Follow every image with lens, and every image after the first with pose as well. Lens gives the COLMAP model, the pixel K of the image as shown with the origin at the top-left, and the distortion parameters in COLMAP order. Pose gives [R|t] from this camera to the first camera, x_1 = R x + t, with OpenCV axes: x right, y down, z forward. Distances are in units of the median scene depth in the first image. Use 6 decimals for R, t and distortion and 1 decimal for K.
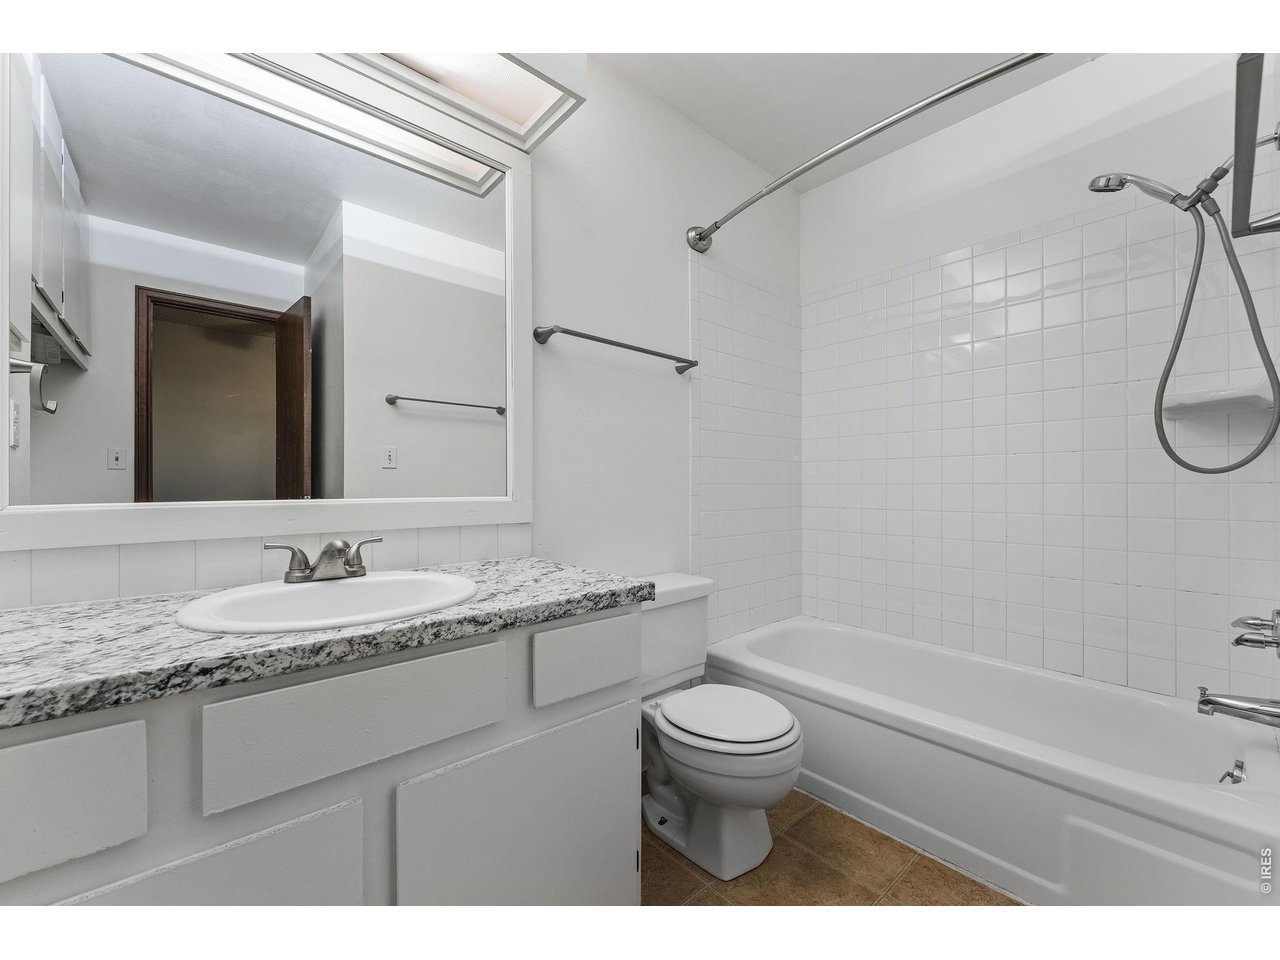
lens RADIAL K [[514.3, 0, 634.6], [0, 514.3, 482.8], [0, 0, 1]] dist [0.000459, 0.000131]
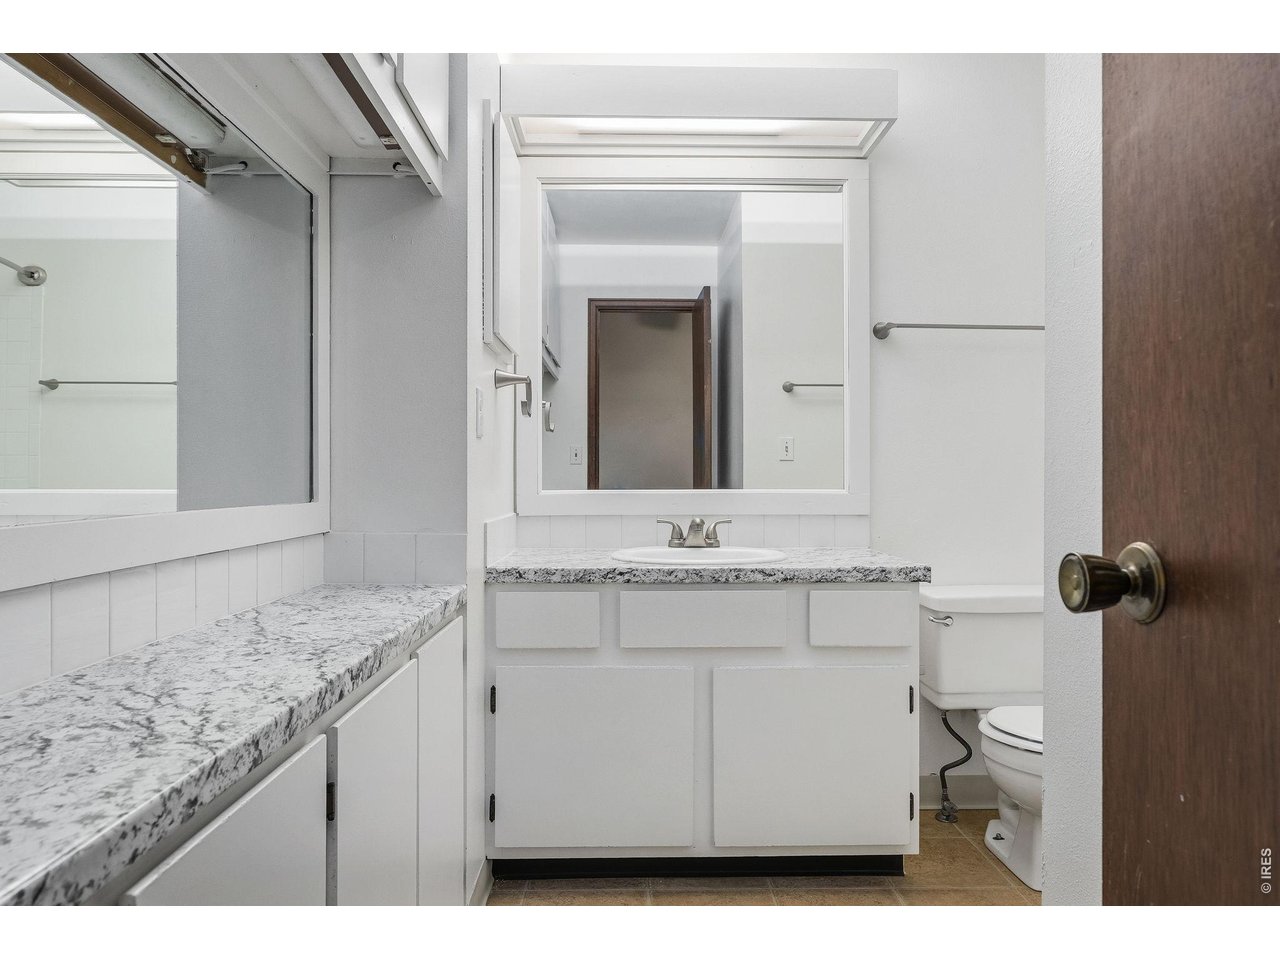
lens RADIAL K [[840.3, 0, 640.0], [0, 840.3, 480.0], [0, 0, 1]] dist [-0.000152, 0.000148]
pose [[0.762925, 0.002500, -0.646482, 0.808575], [0.001299, 0.999985, 0.005400, -0.005228], [0.646485, -0.004959, 0.762910, -0.874966]]
